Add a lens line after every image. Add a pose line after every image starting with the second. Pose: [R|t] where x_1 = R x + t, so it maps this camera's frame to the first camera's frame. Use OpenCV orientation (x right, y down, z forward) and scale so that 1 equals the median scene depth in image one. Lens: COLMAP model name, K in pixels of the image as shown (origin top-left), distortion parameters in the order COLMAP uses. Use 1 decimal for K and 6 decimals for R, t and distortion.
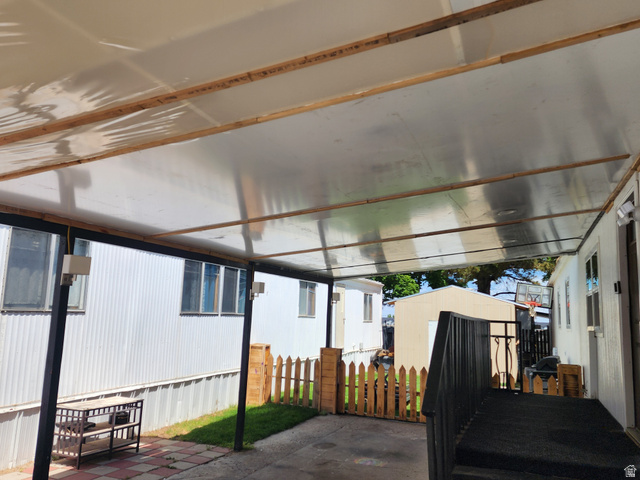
lens RADIAL K [[506.7, 0, 319.6], [0, 506.7, 234.2], [0, 0, 1]] dist [0.050520, -0.005238]
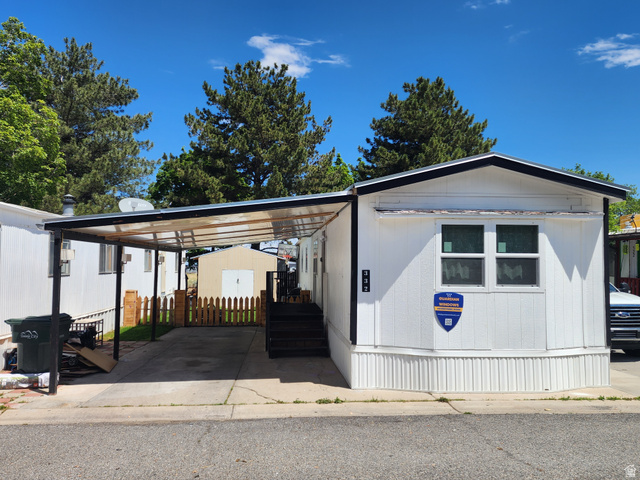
lens RADIAL K [[506.7, 0, 319.6], [0, 506.7, 234.2], [0, 0, 1]] dist [0.050520, -0.005238]
pose [[0.892294, -0.002258, 0.451448, -0.319819], [-0.045758, 0.994385, 0.095415, -0.139642], [-0.449129, -0.105796, 0.887181, -0.676292]]
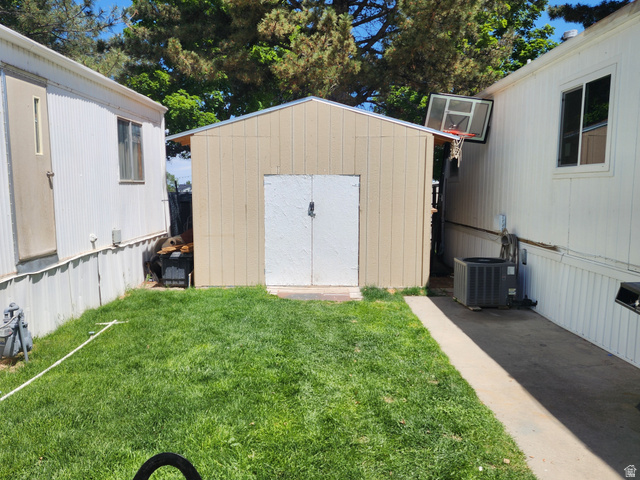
lens RADIAL K [[506.7, 0, 319.6], [0, 506.7, 234.2], [0, 0, 1]] dist [0.050520, -0.005238]
pose [[0.925099, -0.072156, 0.372807, 0.077772], [-0.026677, 0.967005, 0.253357, 0.097680], [-0.378788, -0.244326, 0.892650, 0.521141]]
